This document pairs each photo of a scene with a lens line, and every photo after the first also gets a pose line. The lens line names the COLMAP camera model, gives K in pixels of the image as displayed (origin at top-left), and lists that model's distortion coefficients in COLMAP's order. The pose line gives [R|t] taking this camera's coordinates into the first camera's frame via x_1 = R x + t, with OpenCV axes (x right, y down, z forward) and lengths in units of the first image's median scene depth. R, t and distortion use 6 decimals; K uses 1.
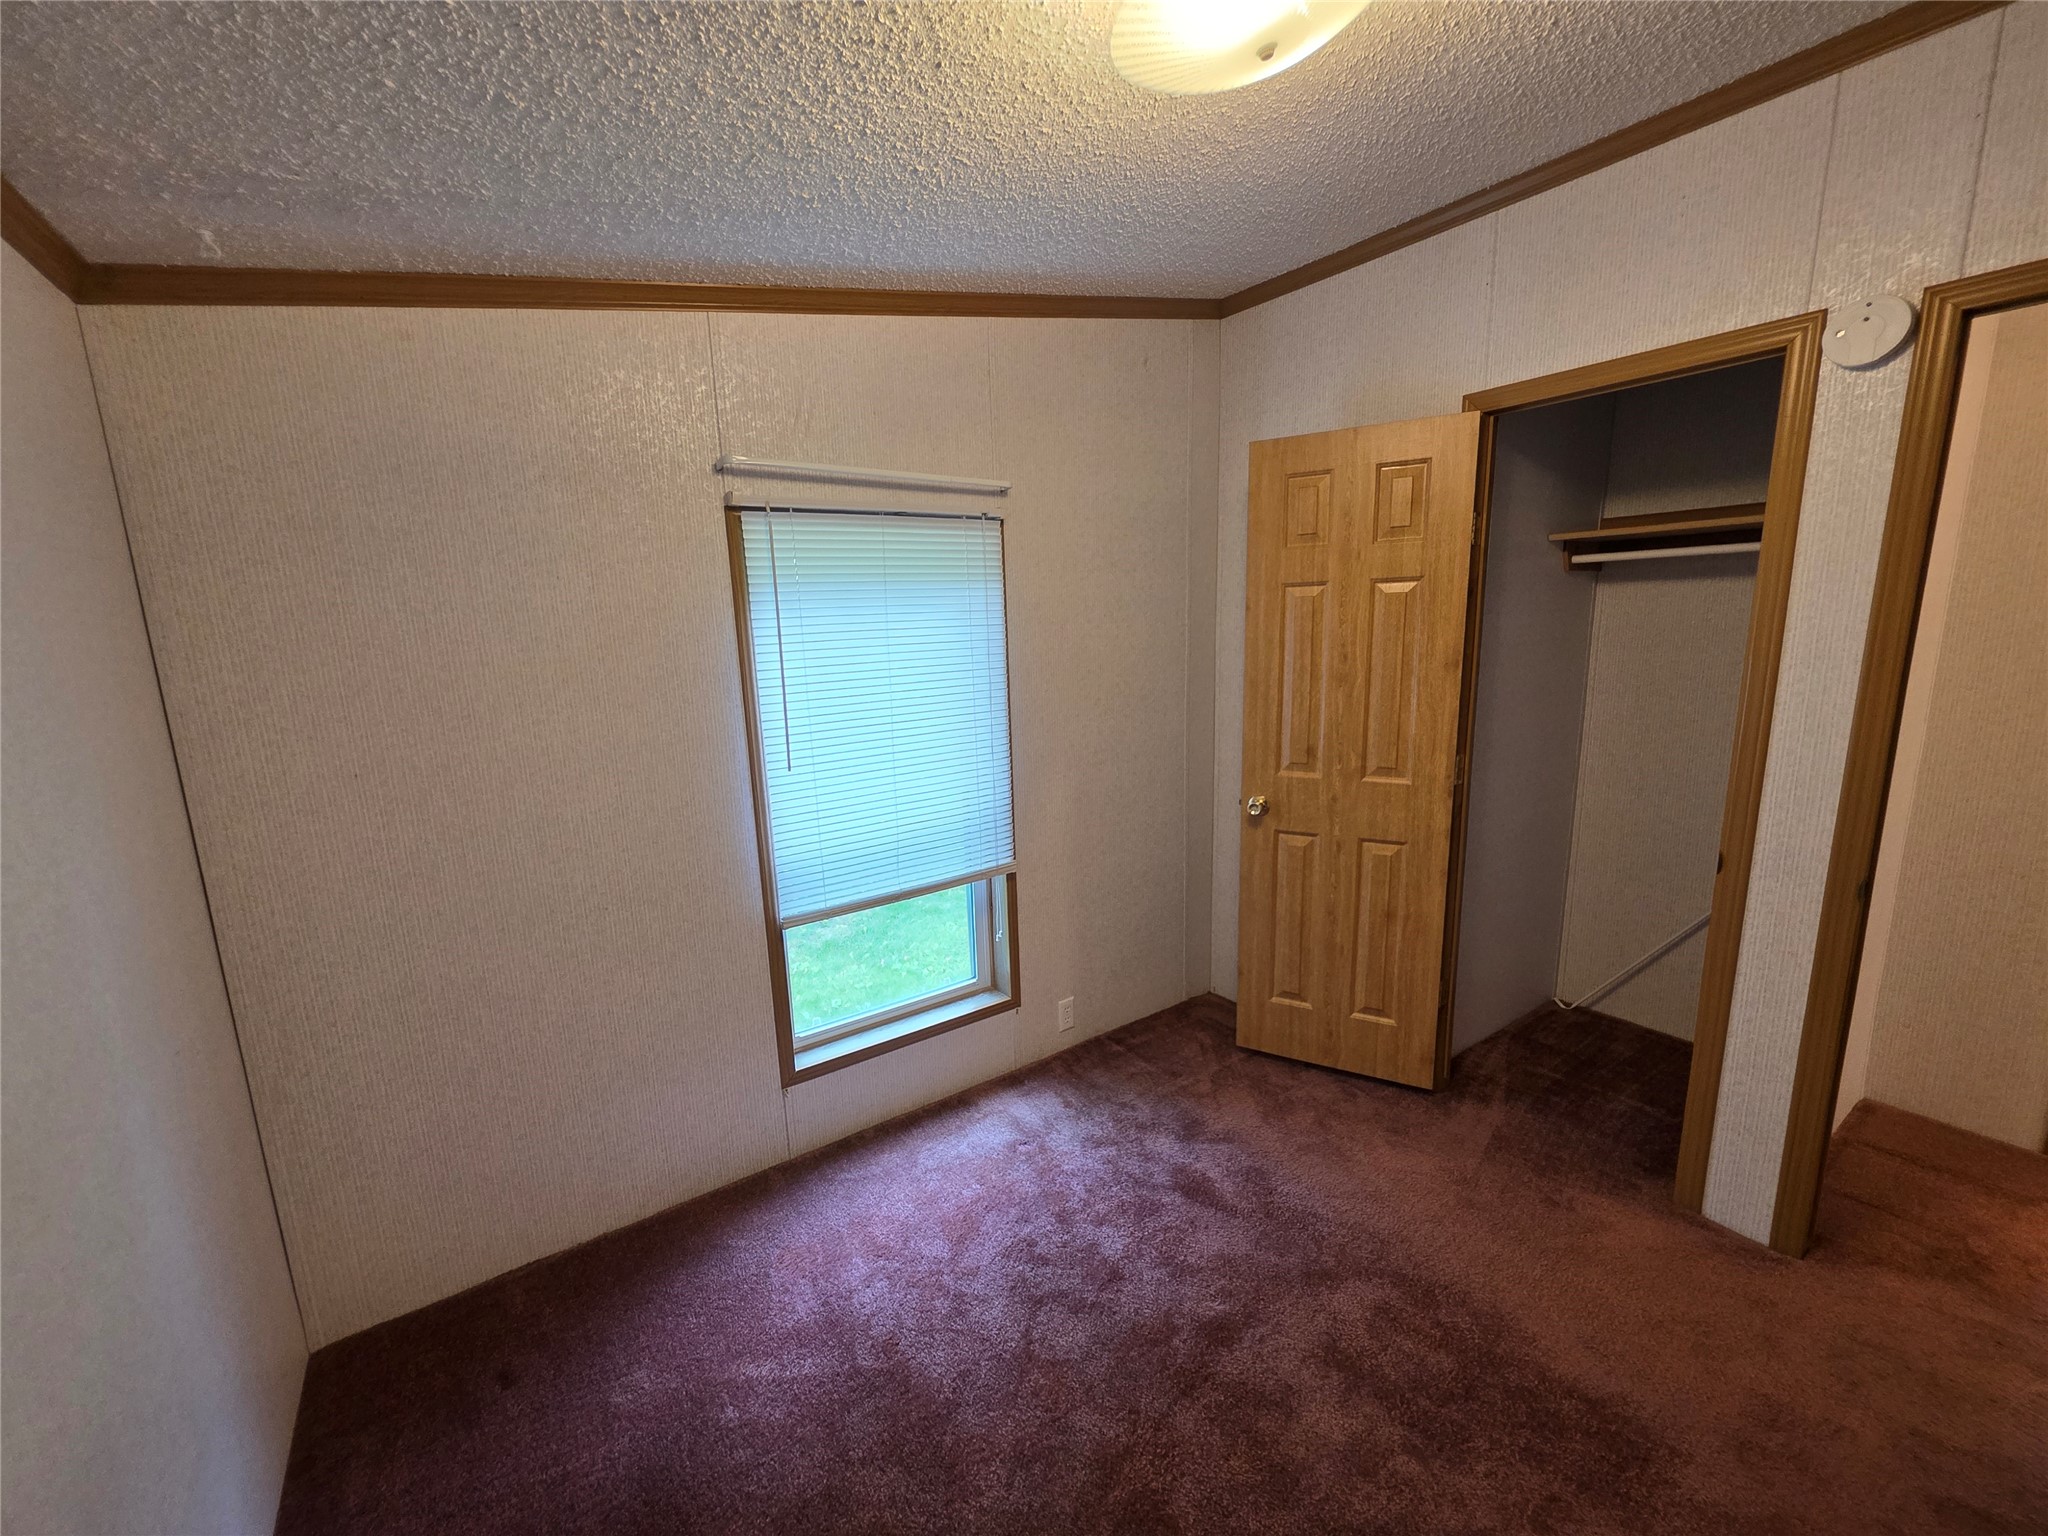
lens RADIAL K [[823.8, 0, 1013.7], [0, 823.8, 776.3], [0, 0, 1]] dist [0.004398, -0.000896]
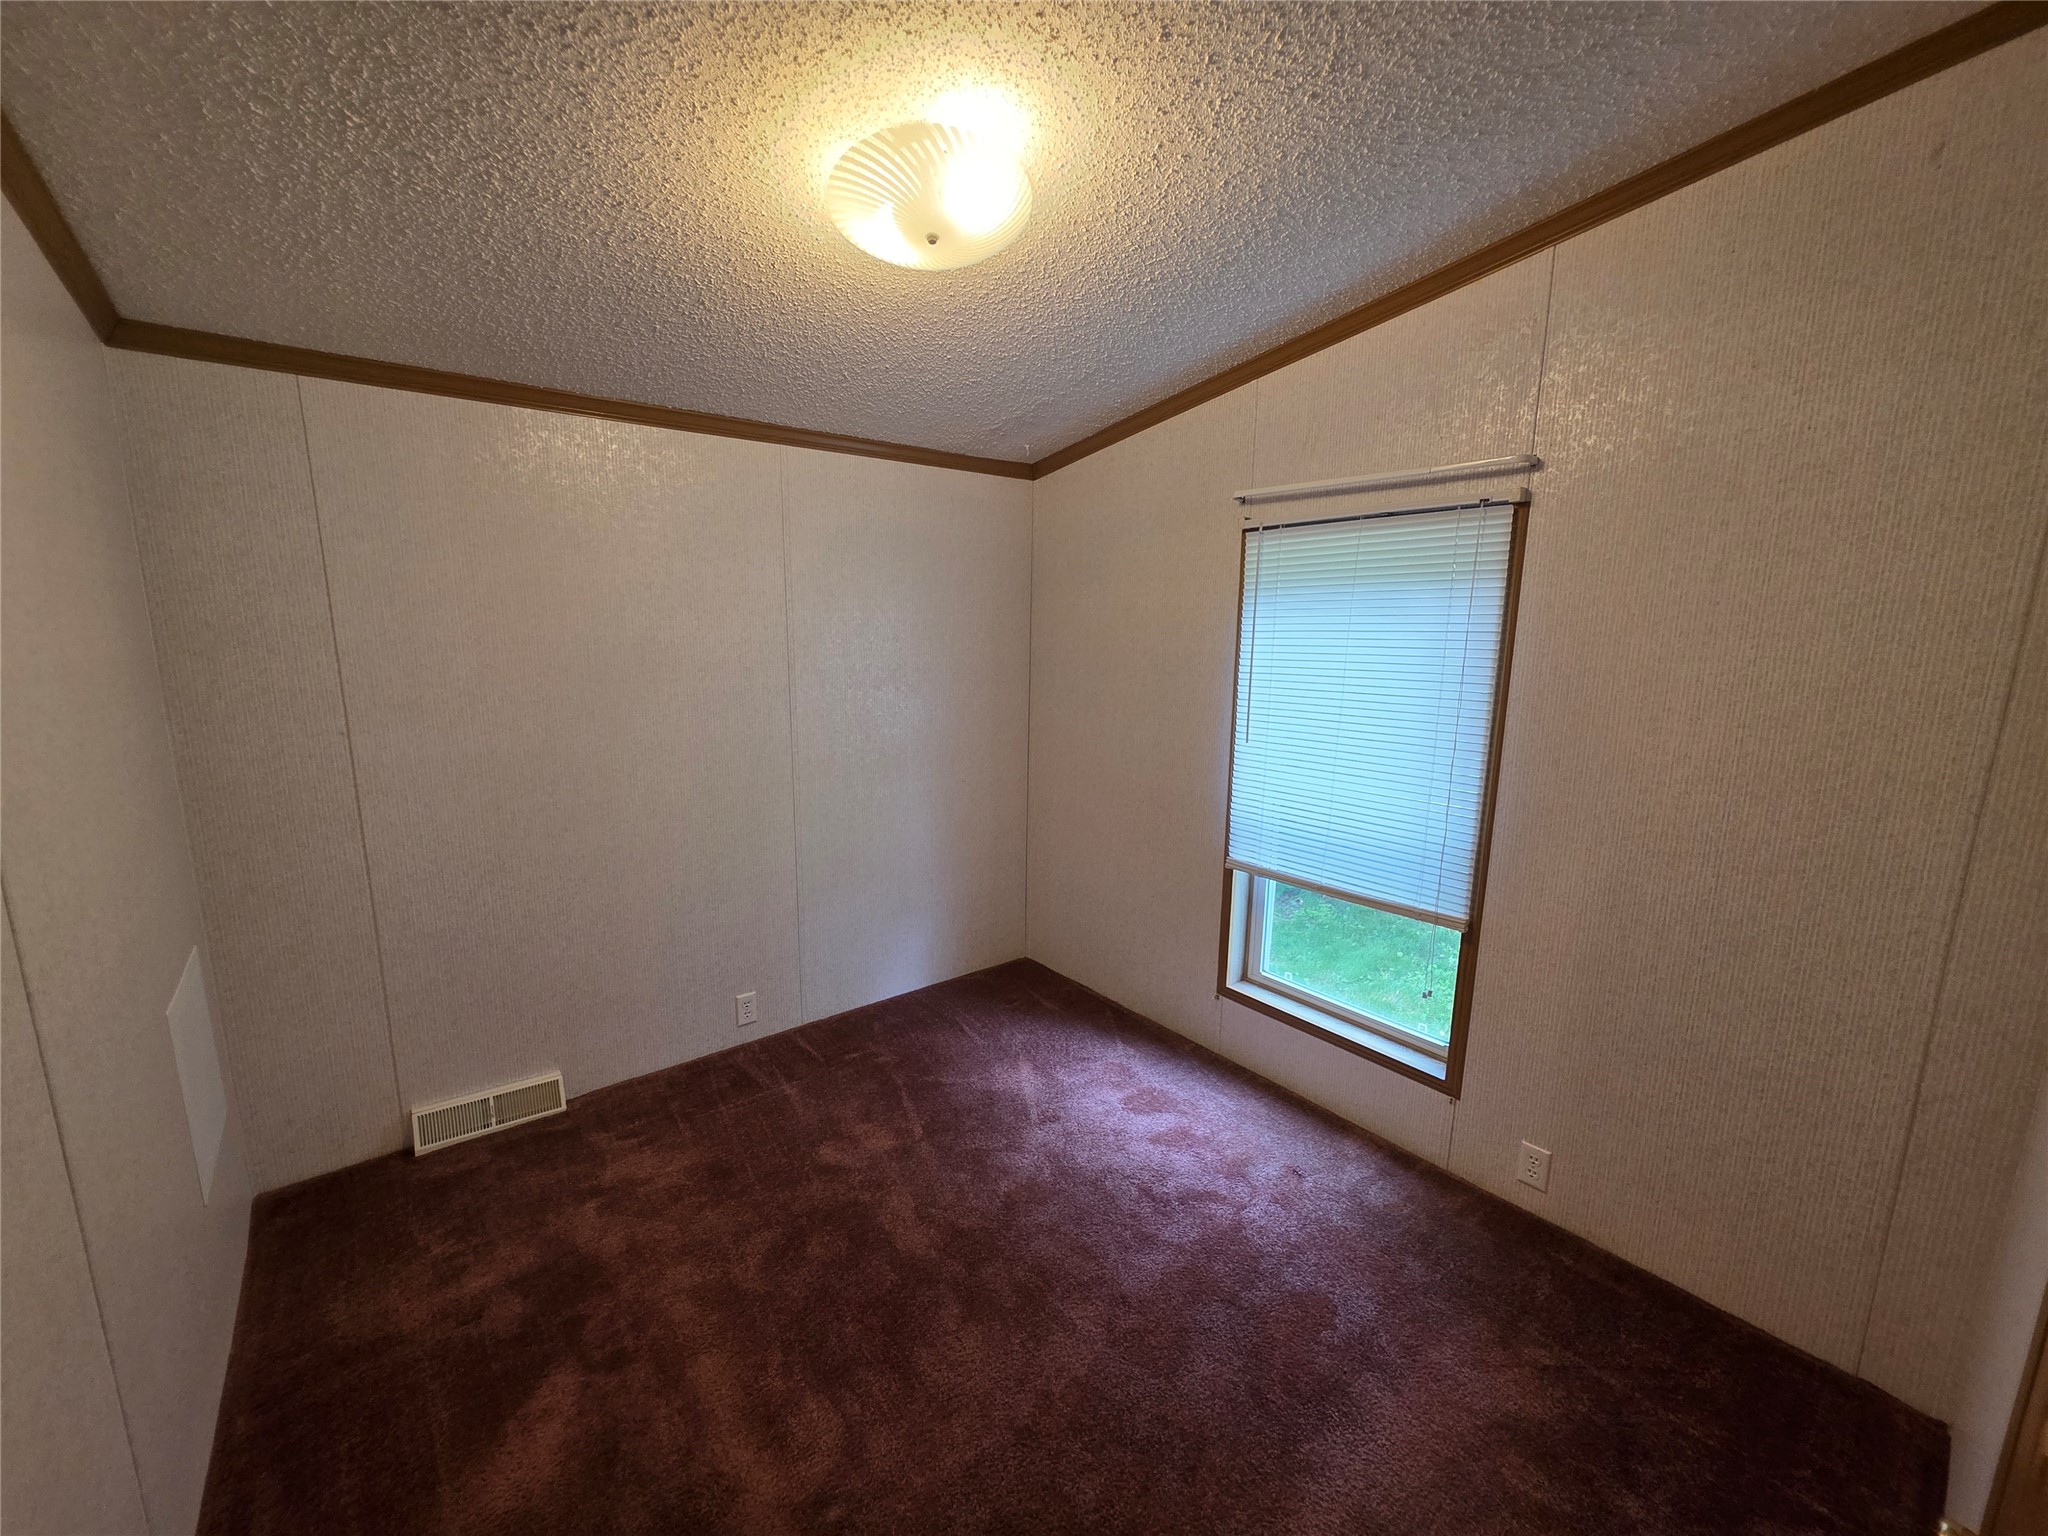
lens RADIAL K [[823.8, 0, 1013.7], [0, 823.8, 776.3], [0, 0, 1]] dist [0.004398, -0.000896]
pose [[0.065513, 0.215459, -0.974313, 0.842572], [-0.196246, 0.960123, 0.199125, -0.124794], [0.978364, 0.178160, 0.105183, 0.506320]]
